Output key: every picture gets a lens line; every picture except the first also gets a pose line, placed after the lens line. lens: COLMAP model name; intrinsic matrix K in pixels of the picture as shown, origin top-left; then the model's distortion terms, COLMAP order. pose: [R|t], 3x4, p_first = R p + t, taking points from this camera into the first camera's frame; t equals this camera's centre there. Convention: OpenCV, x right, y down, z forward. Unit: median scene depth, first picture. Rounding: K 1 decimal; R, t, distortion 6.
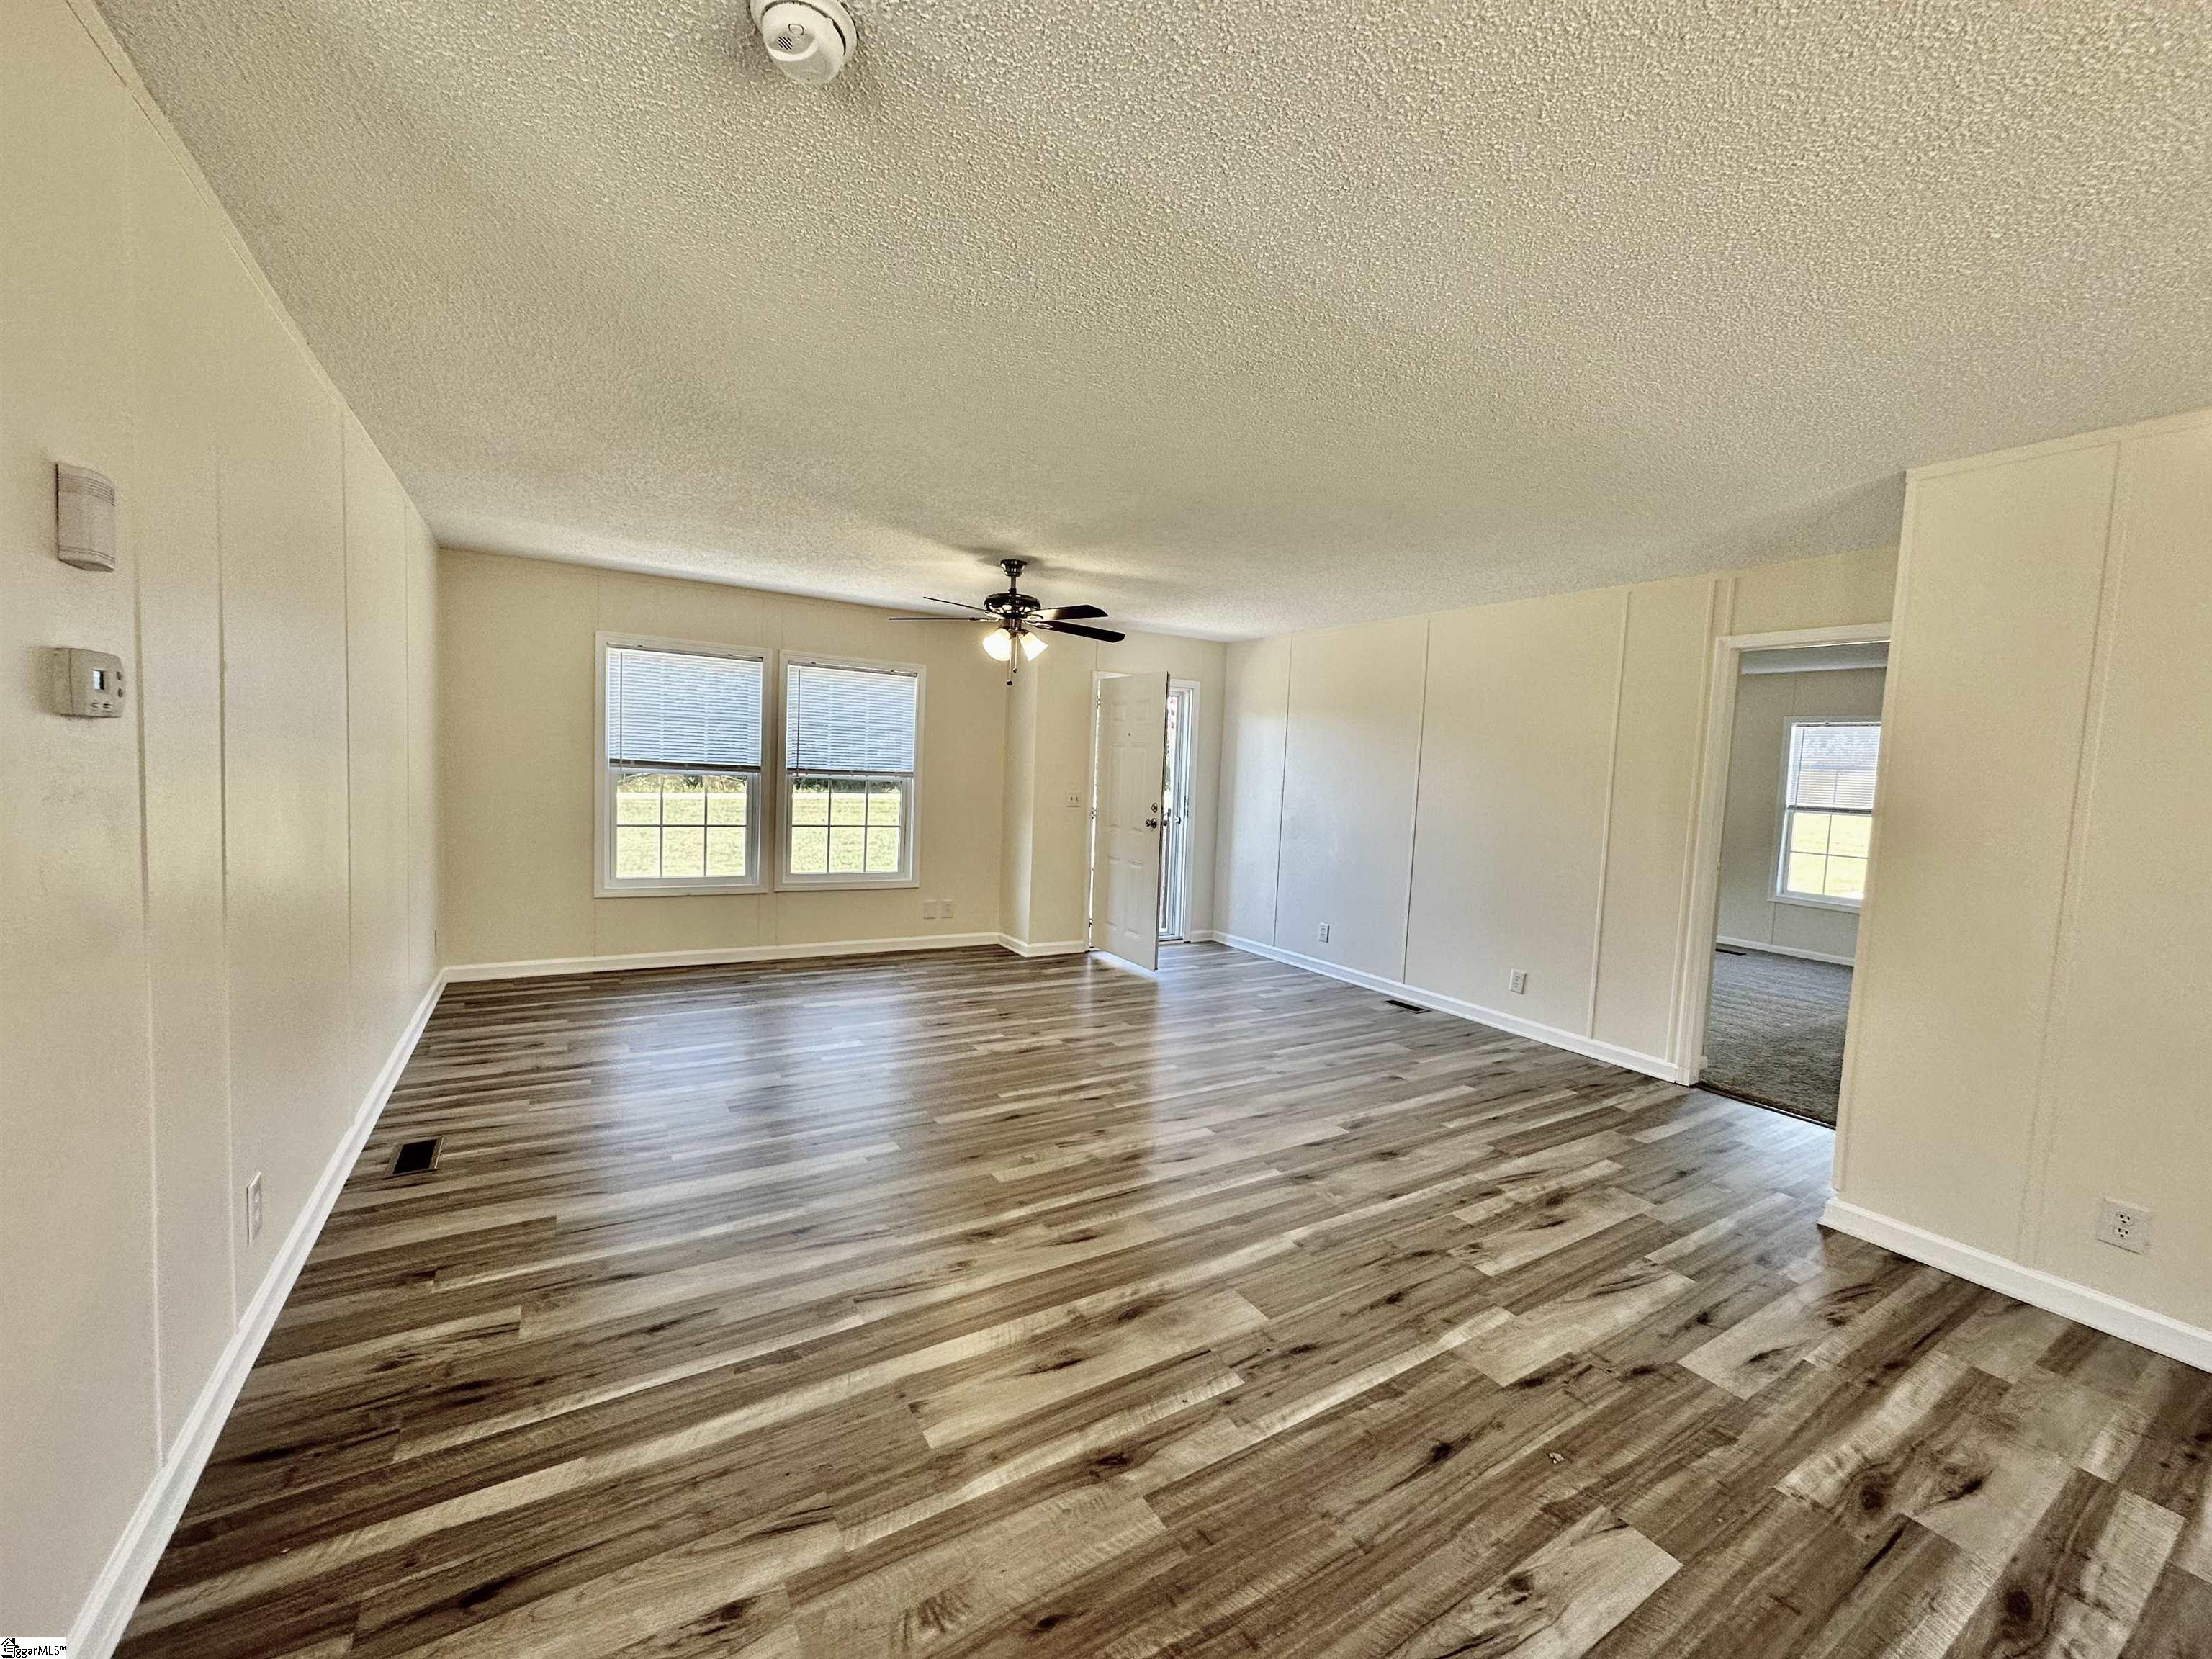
lens RADIAL K [[882.9, 0, 1079.4], [0, 882.9, 833.7], [0, 0, 1]] dist [-0.001910, -0.000140]
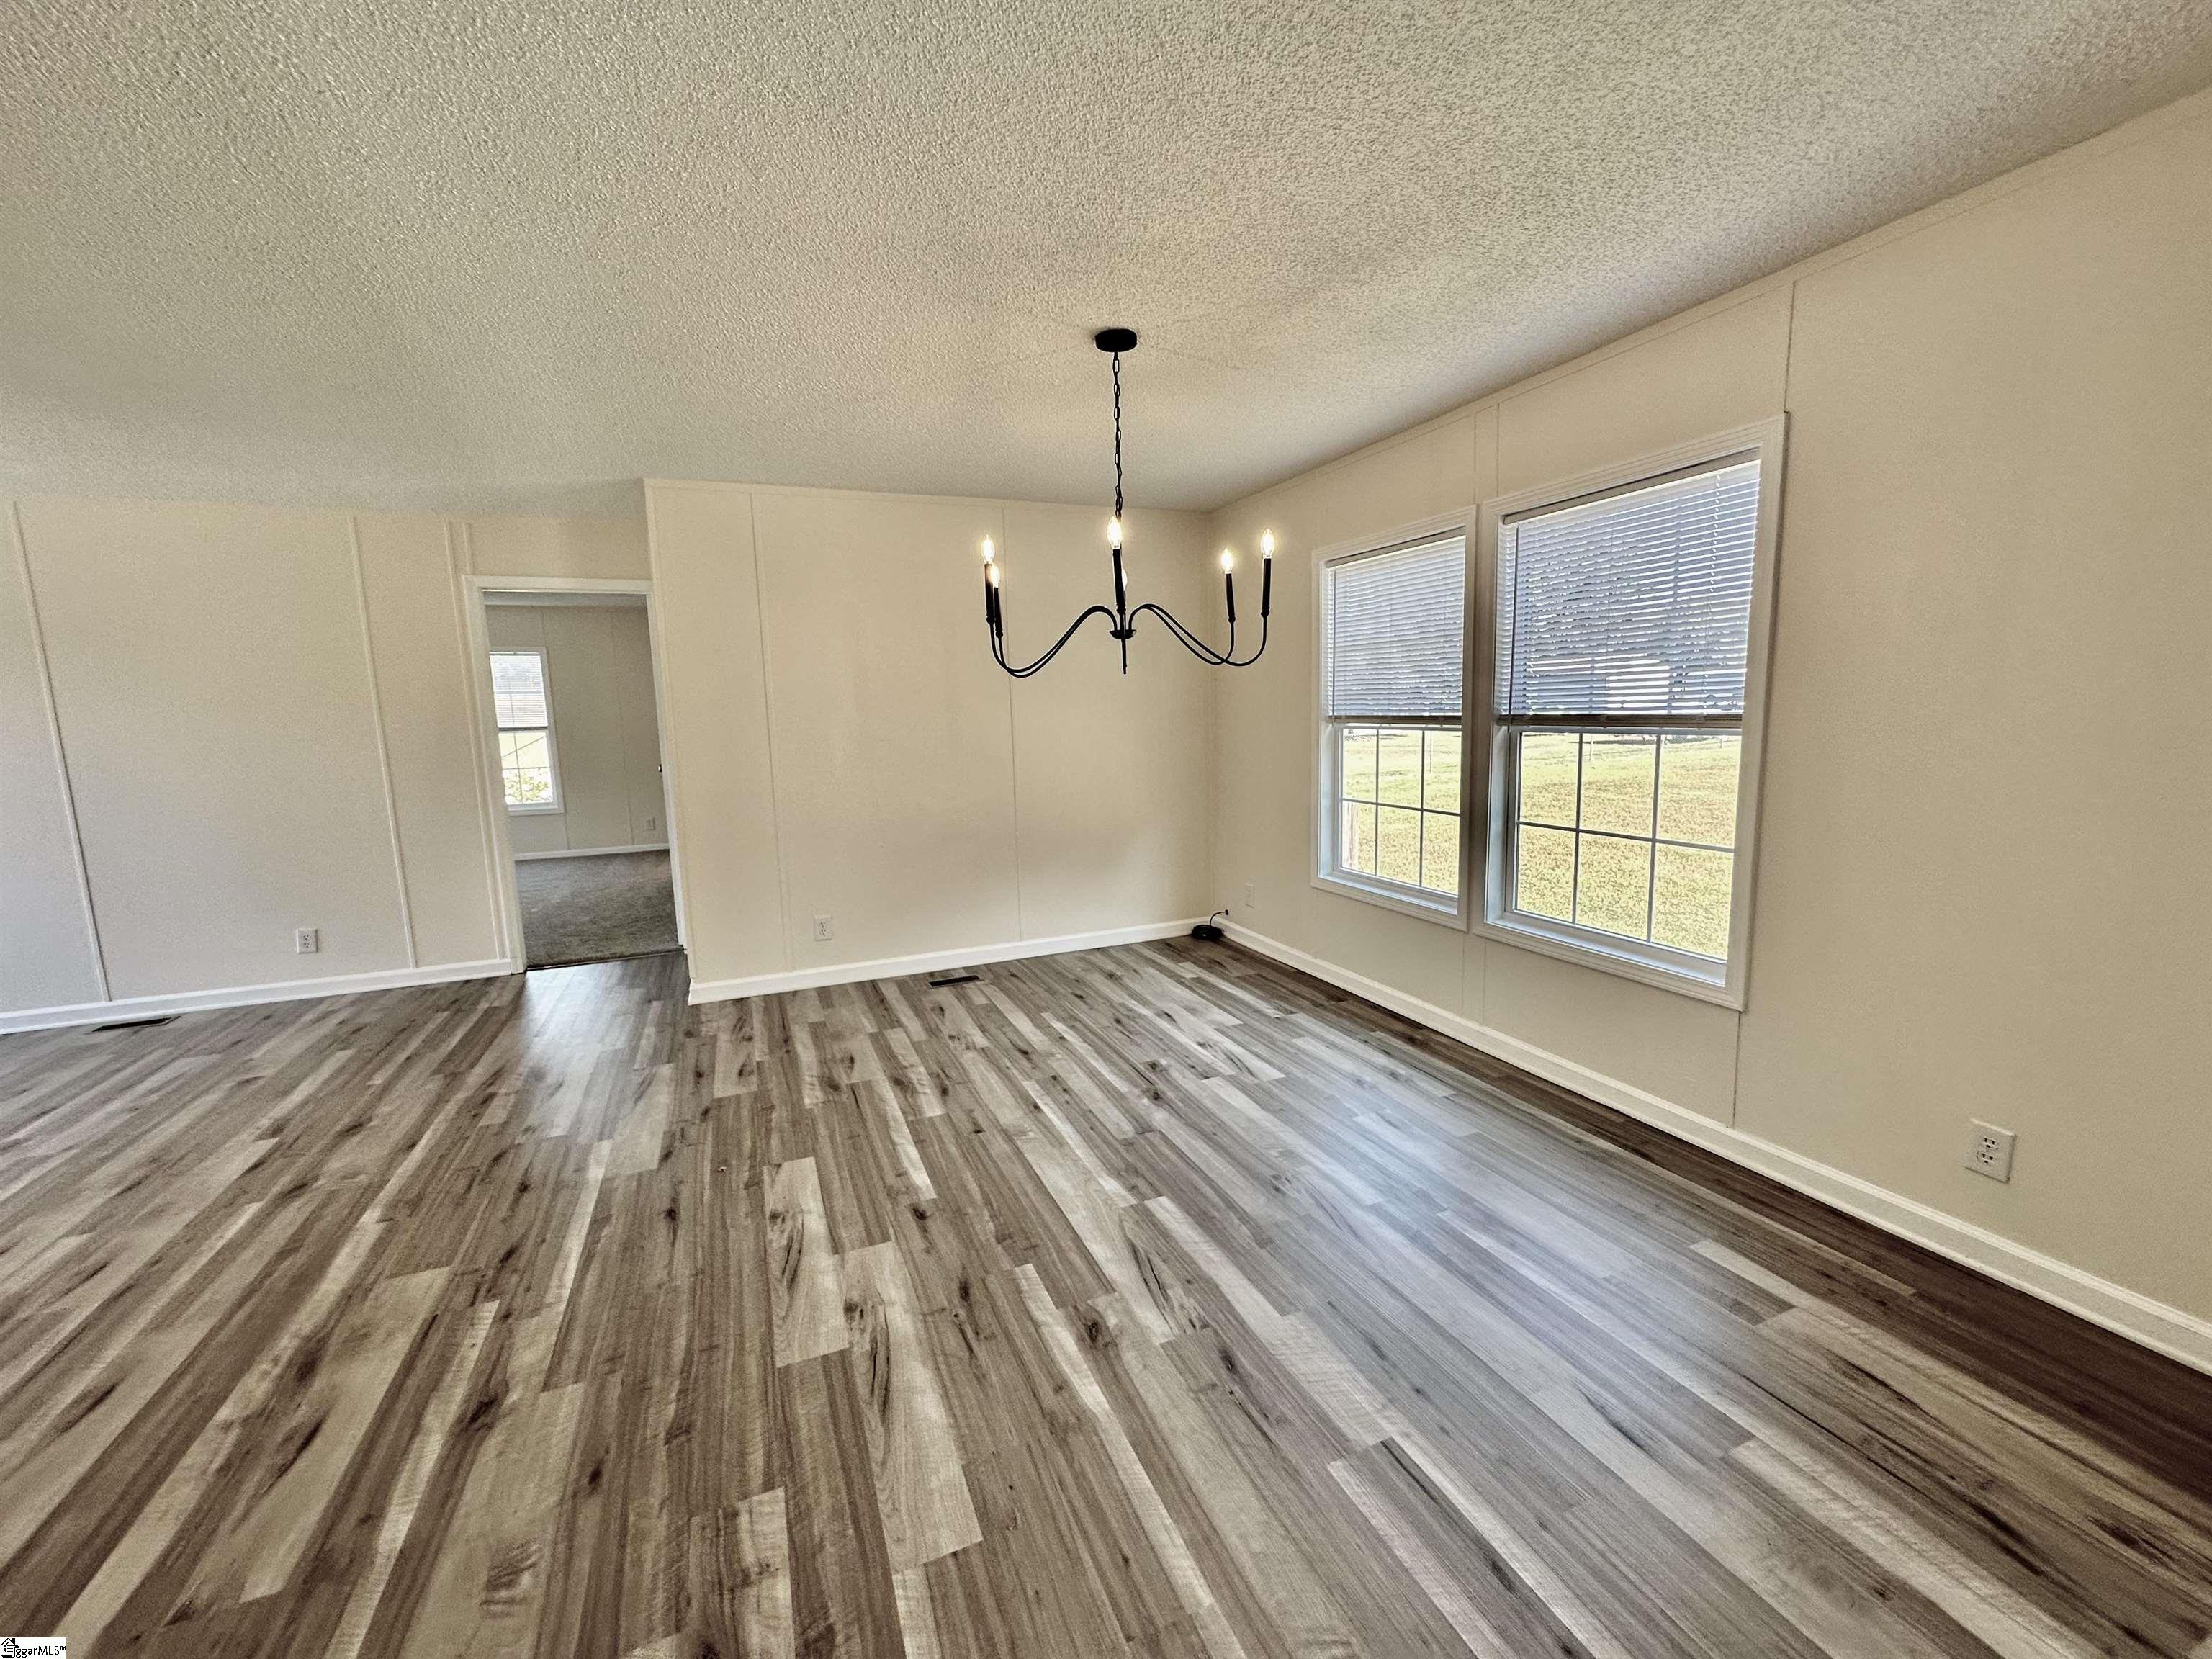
lens RADIAL K [[875.4, 0, 1122.7], [0, 875.4, 860.3], [0, 0, 1]] dist [-0.001273, 0.000223]
pose [[0.131587, -0.218916, 0.966830, -0.547881], [0.109743, 0.972533, 0.205271, -0.012577], [-0.985211, 0.079092, 0.151997, 0.071155]]
